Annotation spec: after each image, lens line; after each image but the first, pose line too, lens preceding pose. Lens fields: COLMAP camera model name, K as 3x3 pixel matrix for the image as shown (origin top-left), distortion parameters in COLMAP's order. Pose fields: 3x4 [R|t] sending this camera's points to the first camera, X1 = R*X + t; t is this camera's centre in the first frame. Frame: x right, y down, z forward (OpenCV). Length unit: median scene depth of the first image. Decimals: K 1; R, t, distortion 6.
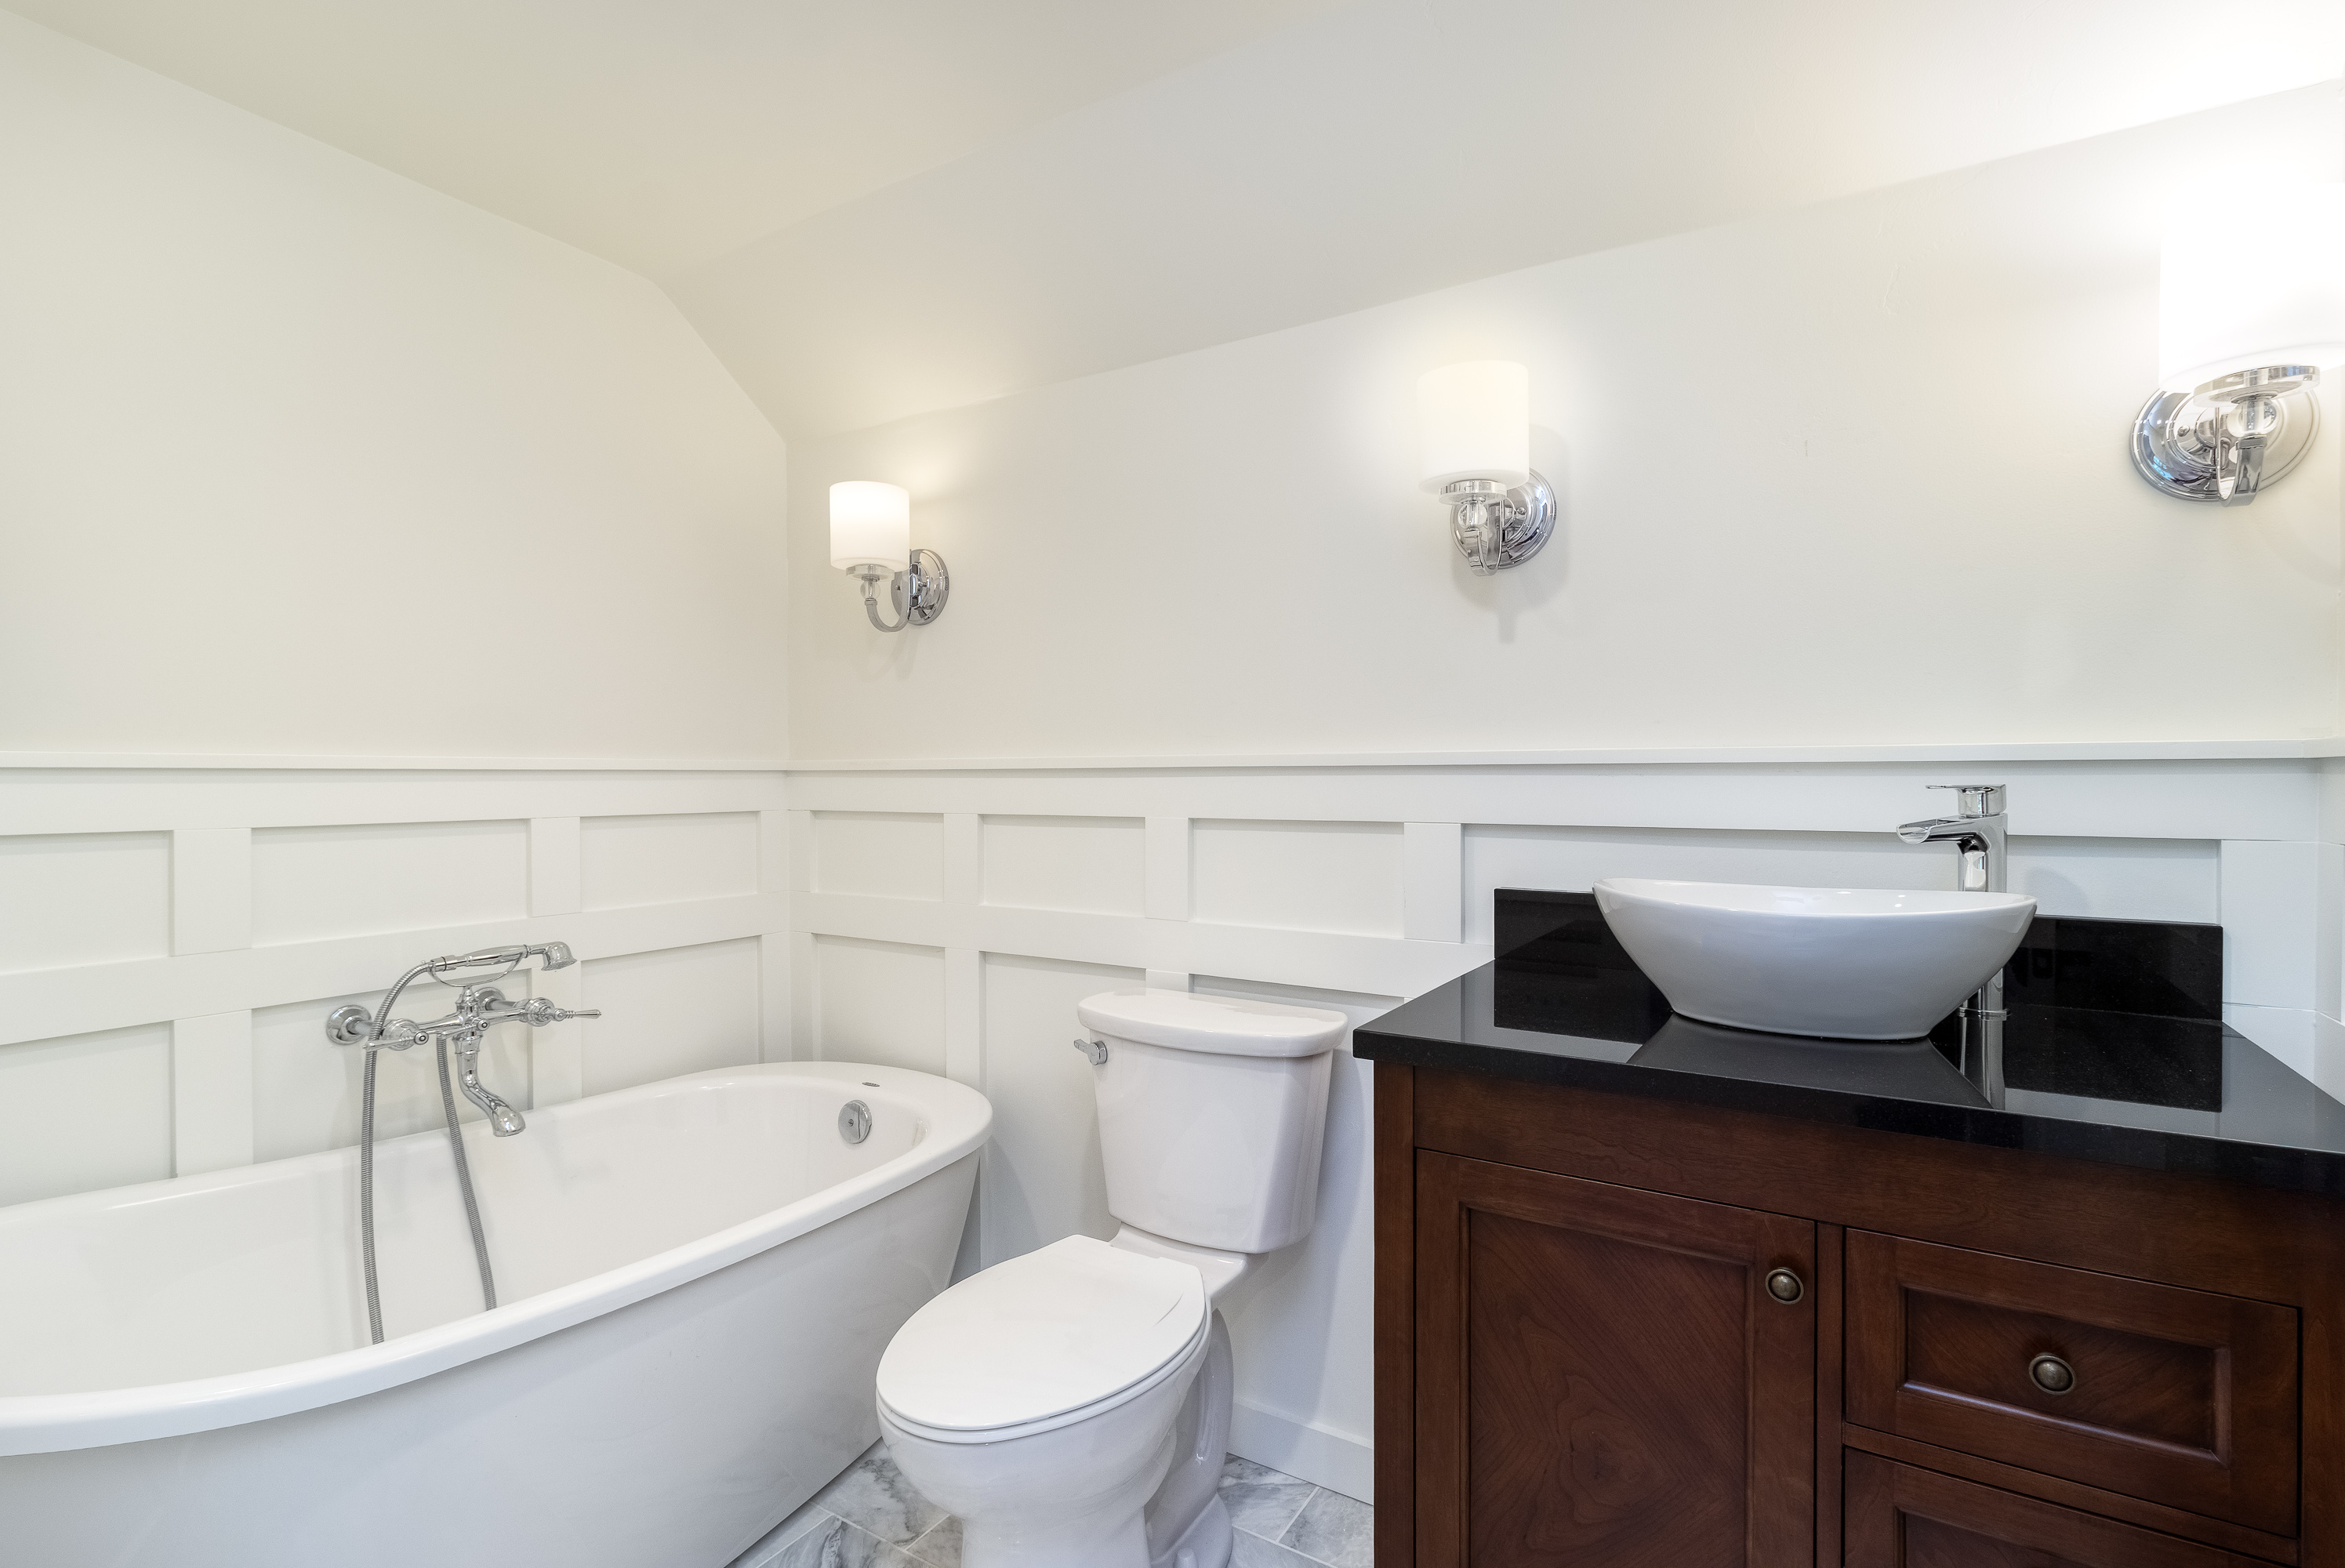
lens RADIAL K [[1116.0, 0, 1174.7], [0, 1116.0, 789.3], [0, 0, 1]] dist [0.002746, -0.000046]
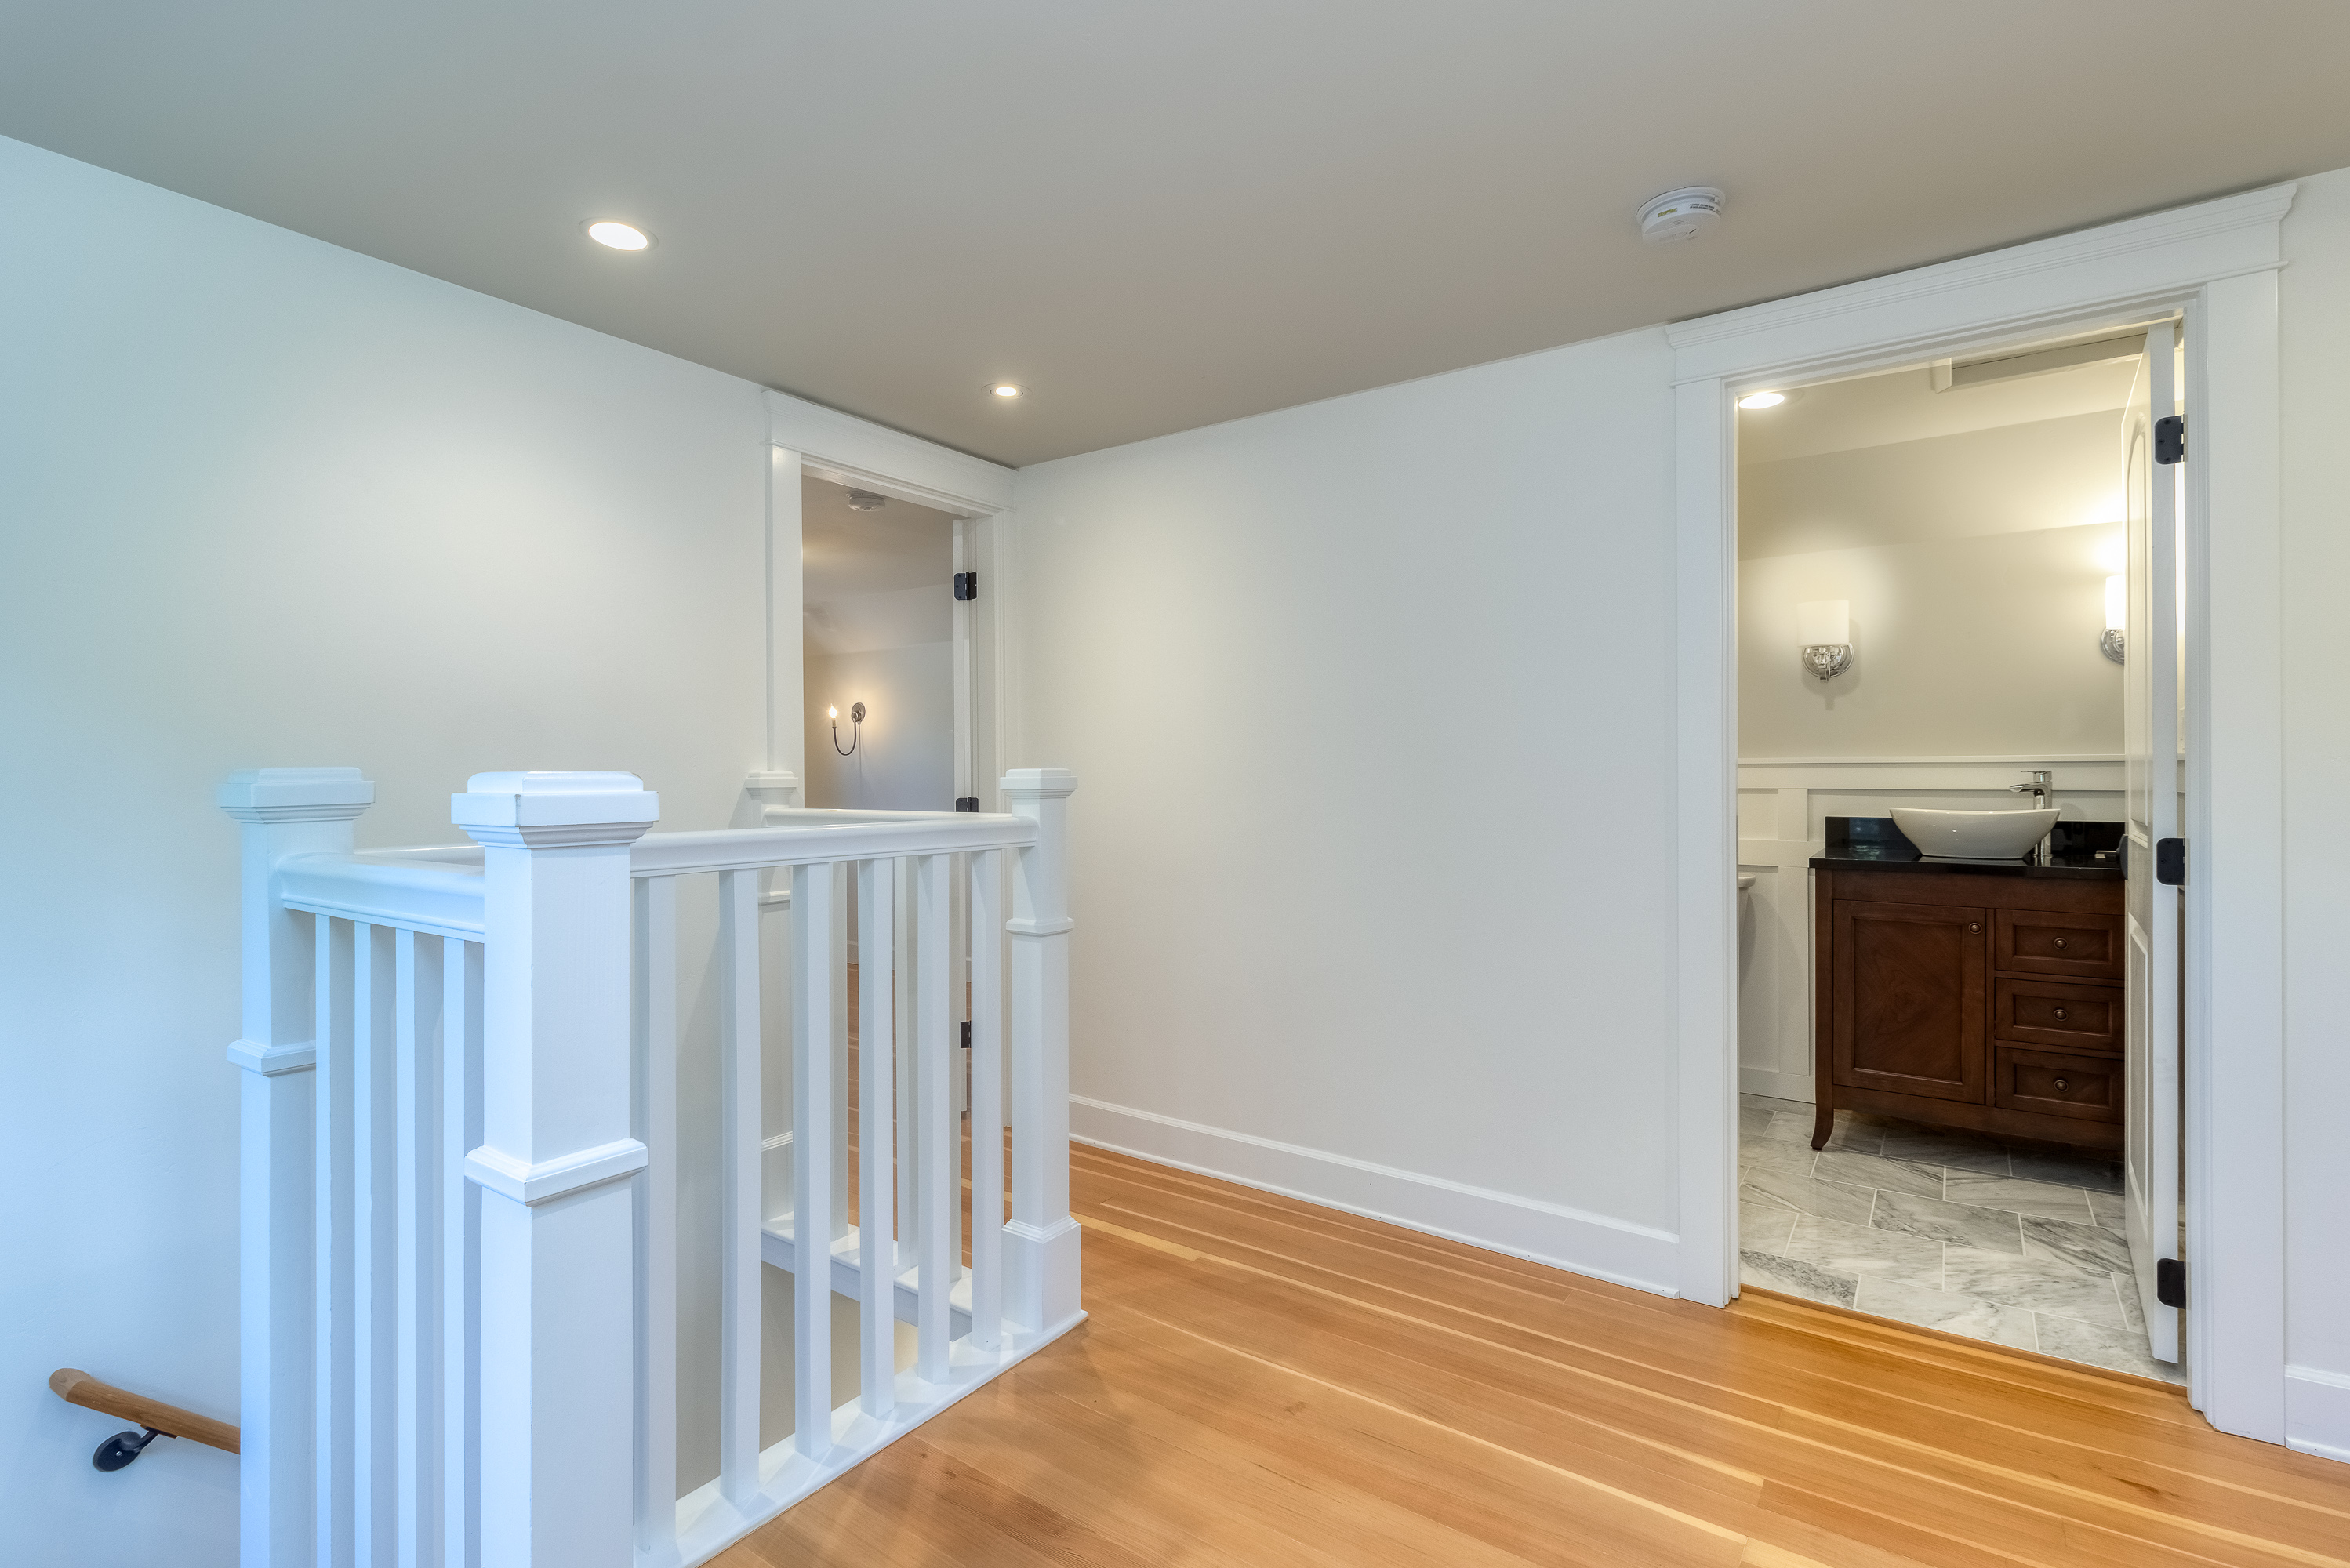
lens RADIAL K [[1118.3, 0, 1165.7], [0, 1118.3, 773.2], [0, 0, 1]] dist [0.002746, -0.000046]
pose [[0.998130, -0.001521, -0.061106, -1.342632], [0.000853, 0.999940, -0.010950, 0.032791], [0.061119, 0.010877, 0.998071, -2.004223]]
